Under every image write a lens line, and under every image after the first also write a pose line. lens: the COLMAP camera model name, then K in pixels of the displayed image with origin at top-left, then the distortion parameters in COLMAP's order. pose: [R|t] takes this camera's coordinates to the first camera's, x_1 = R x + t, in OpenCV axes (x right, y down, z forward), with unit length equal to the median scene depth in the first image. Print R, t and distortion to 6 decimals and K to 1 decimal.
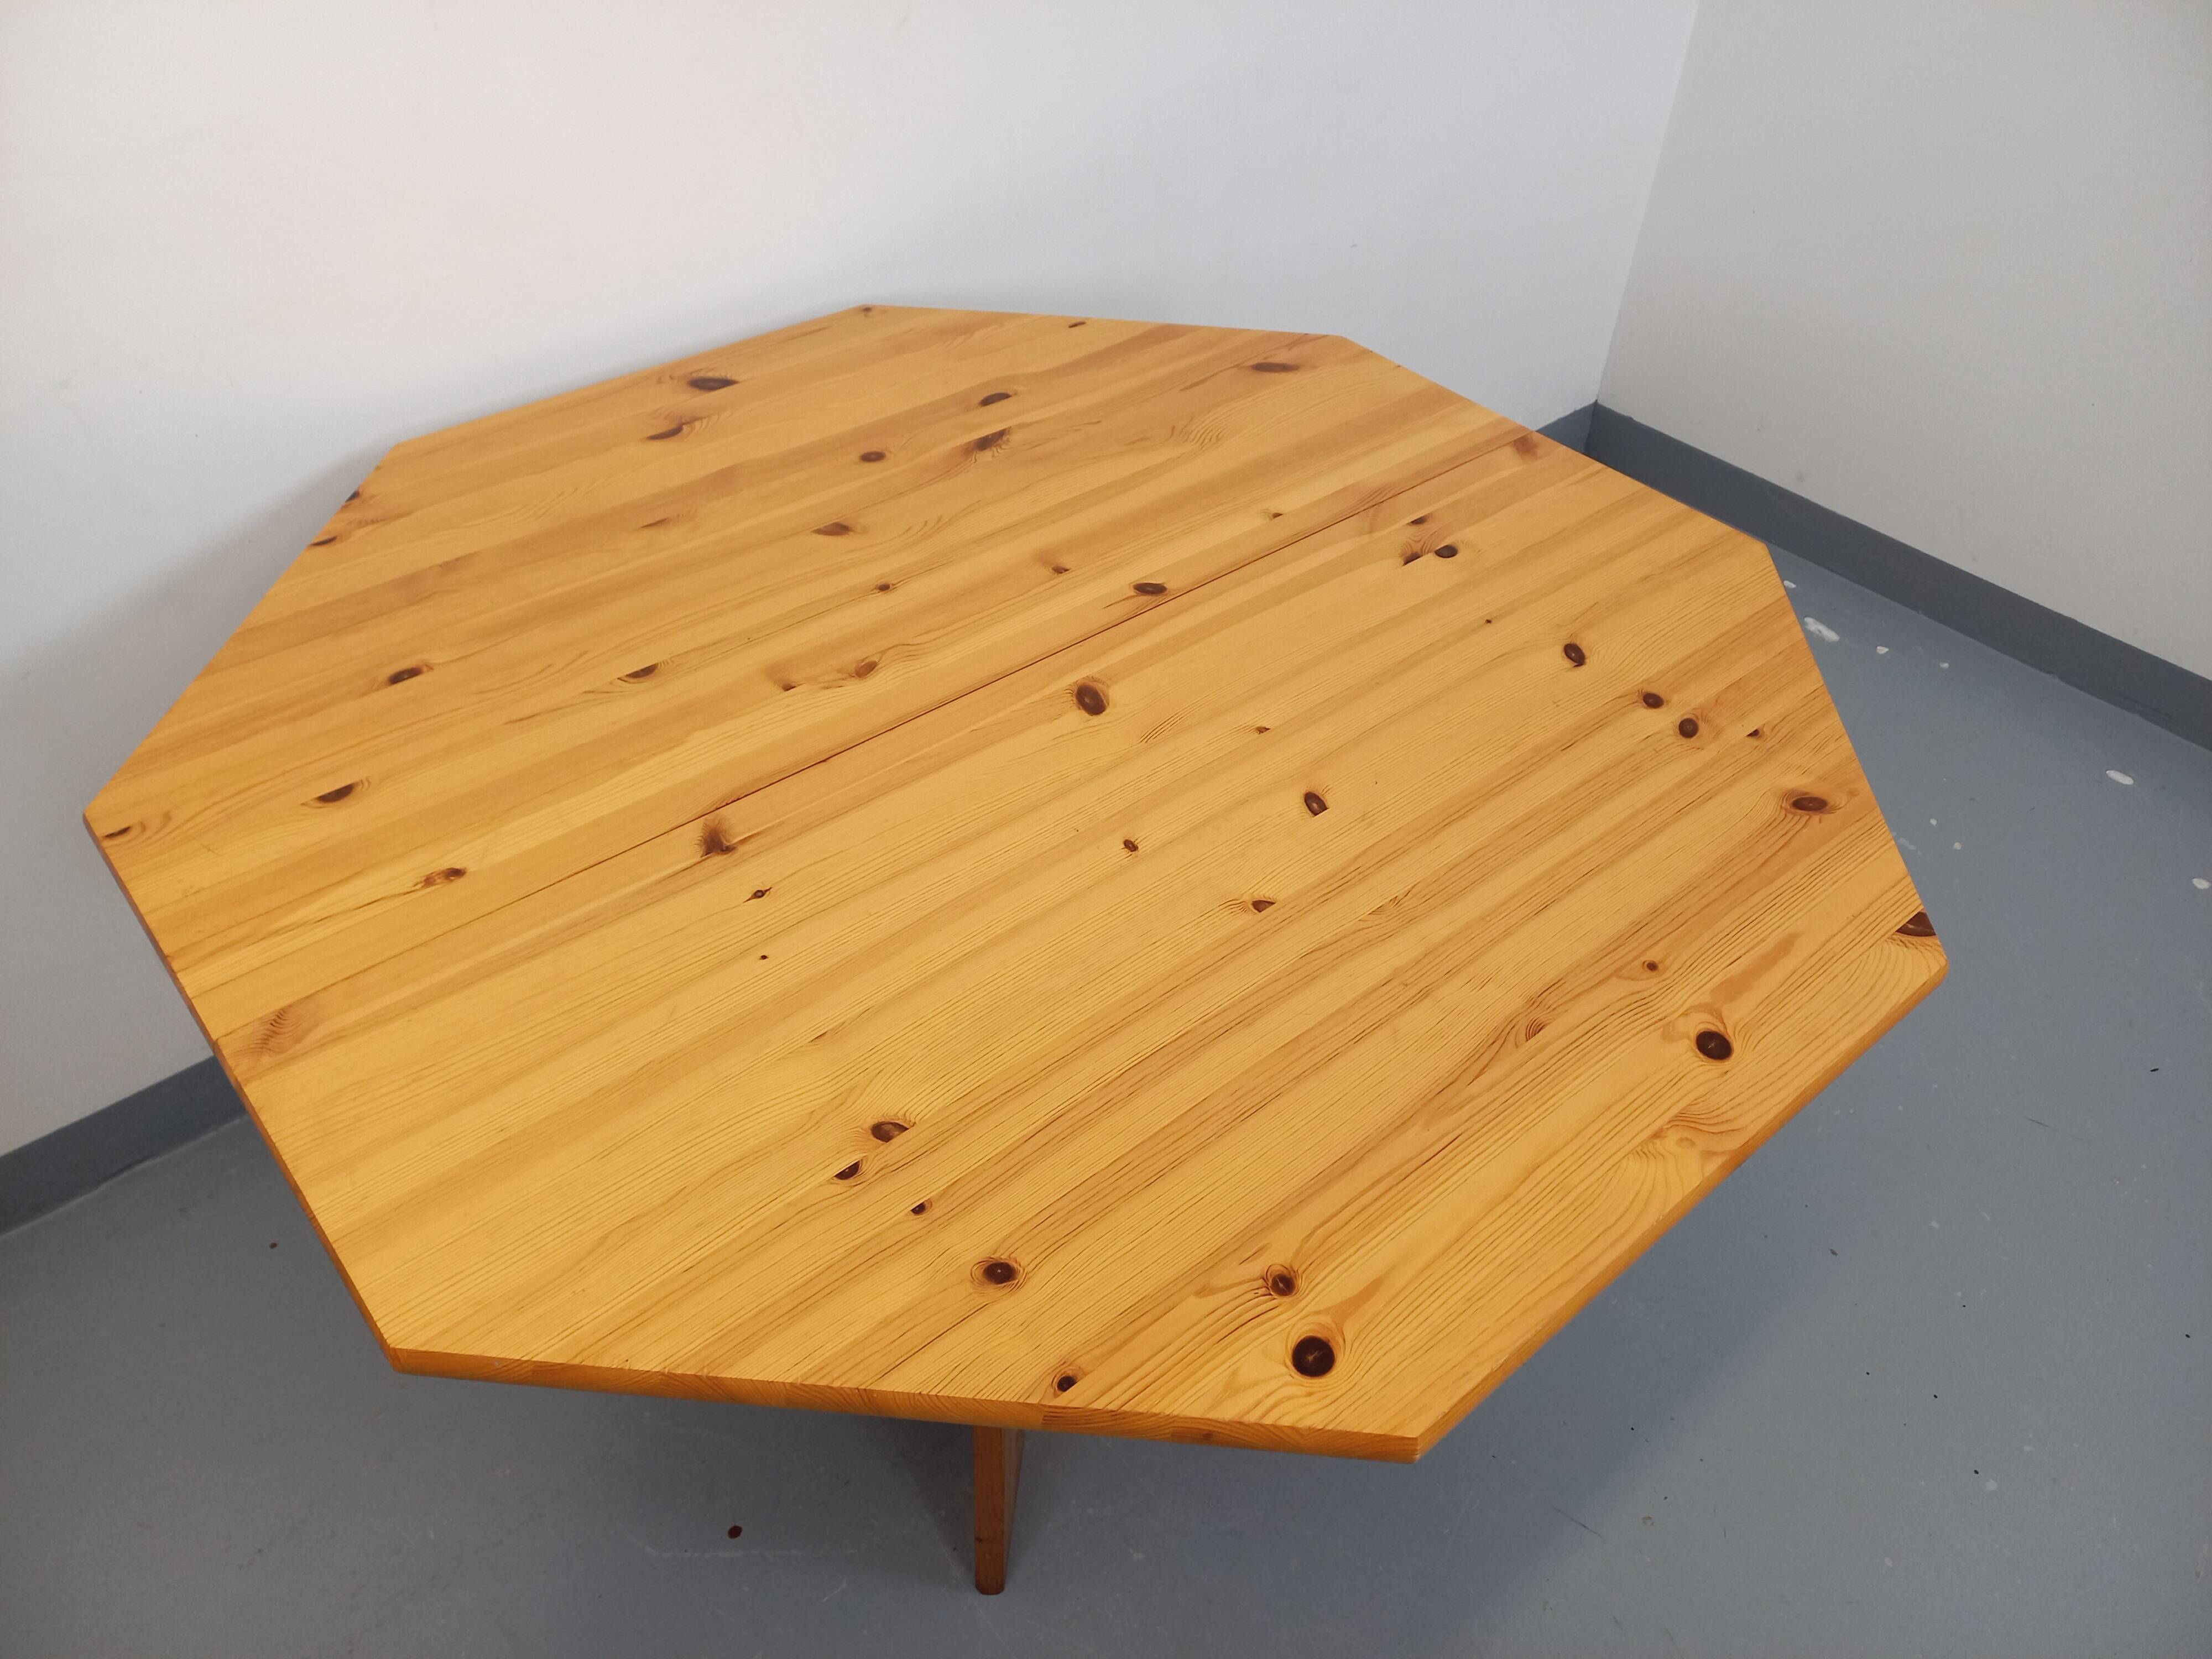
lens RADIAL K [[1614.0, 0, 1099.2], [0, 1614.0, 792.9], [0, 0, 1]] dist [0.090003, -0.092649]
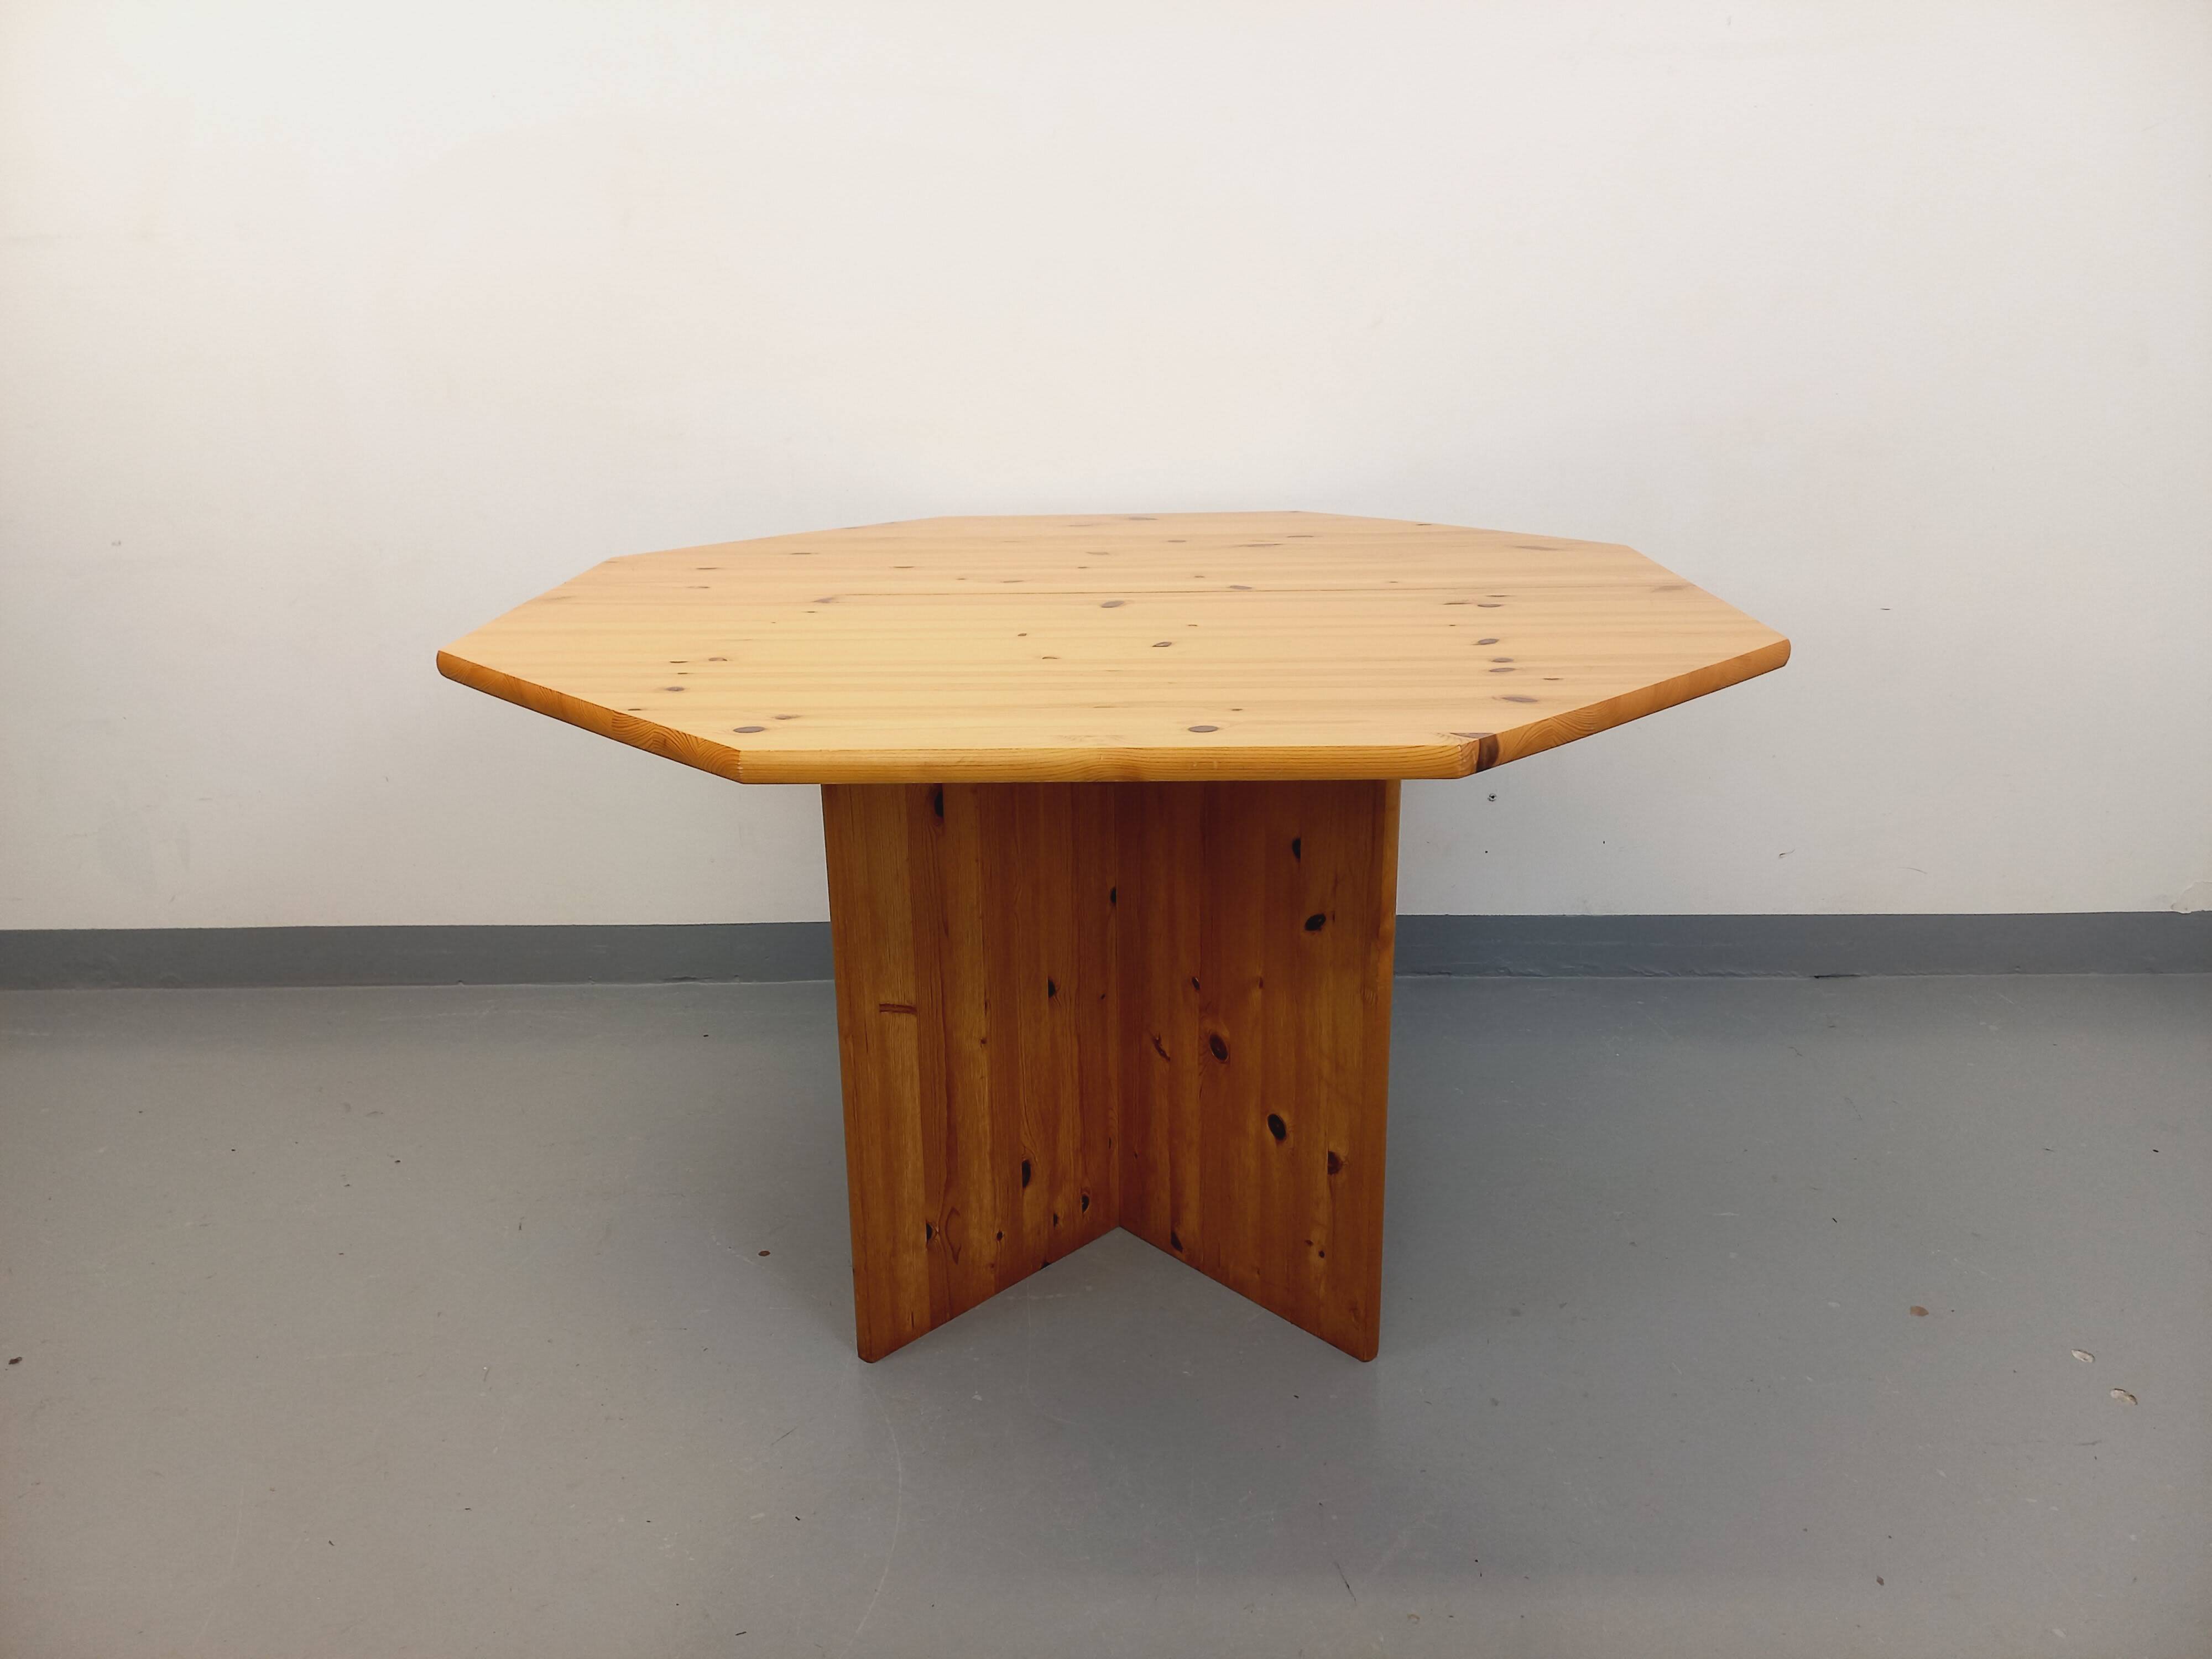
lens RADIAL K [[1614.0, 0, 1113.0], [0, 1614.0, 795.5], [0, 0, 1]] dist [0.090003, -0.092649]
pose [[0.753640, 0.160444, -0.637405, 0.897873], [-0.400128, 0.881347, -0.251247, 0.430274], [0.521464, 0.444393, 0.728416, 0.085184]]
